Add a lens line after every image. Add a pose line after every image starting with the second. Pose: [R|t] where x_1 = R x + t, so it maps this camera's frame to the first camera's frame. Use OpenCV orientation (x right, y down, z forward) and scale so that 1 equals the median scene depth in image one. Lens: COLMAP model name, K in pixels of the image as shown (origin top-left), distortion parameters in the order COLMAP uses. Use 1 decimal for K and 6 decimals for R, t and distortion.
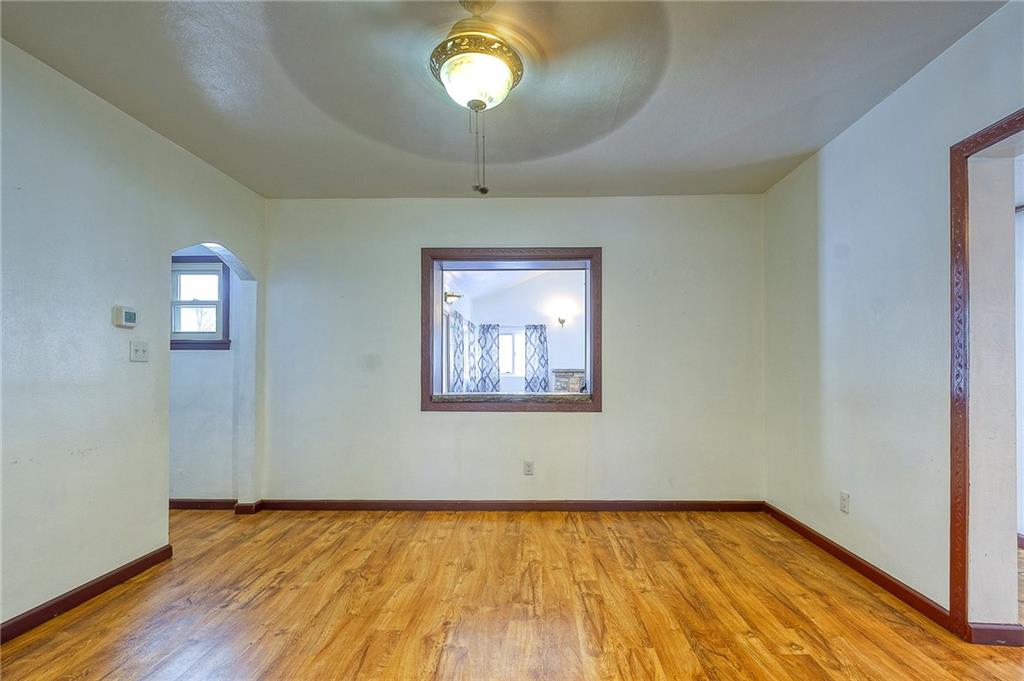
lens RADIAL K [[459.5, 0, 532.1], [0, 459.5, 362.4], [0, 0, 1]] dist [-0.003201, -0.000281]
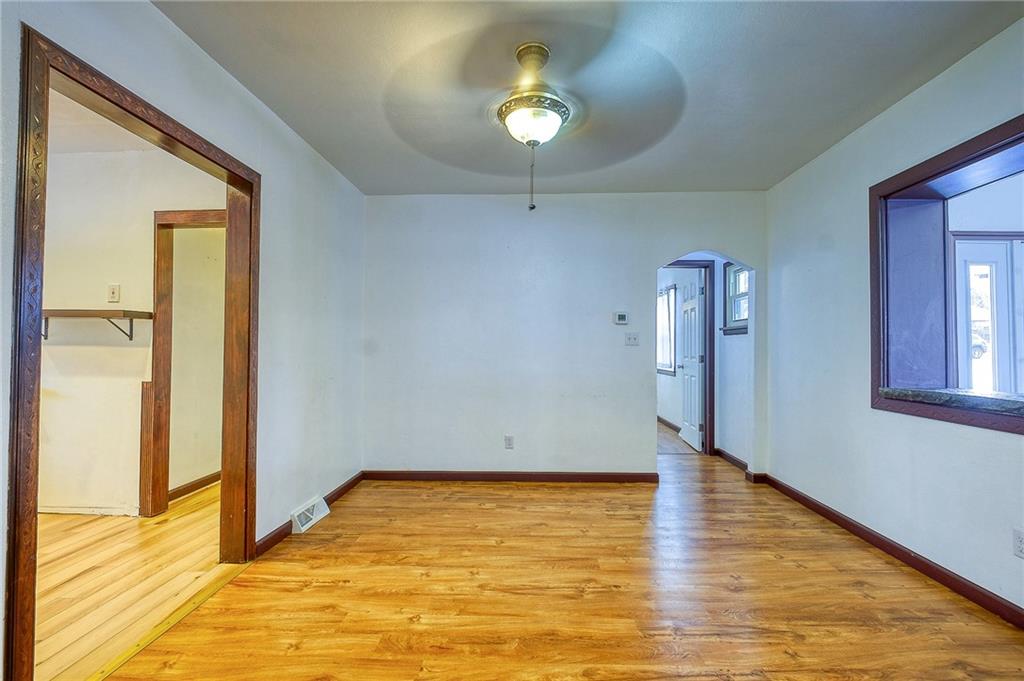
lens RADIAL K [[476.3, 0, 516.2], [0, 476.3, 341.2], [0, 0, 1]] dist [-0.002171, -0.000160]
pose [[-0.020338, -0.020139, -0.999590, 0.635872], [0.008169, 0.999760, -0.020309, 0.011010], [0.999760, -0.008579, -0.020168, 0.534646]]
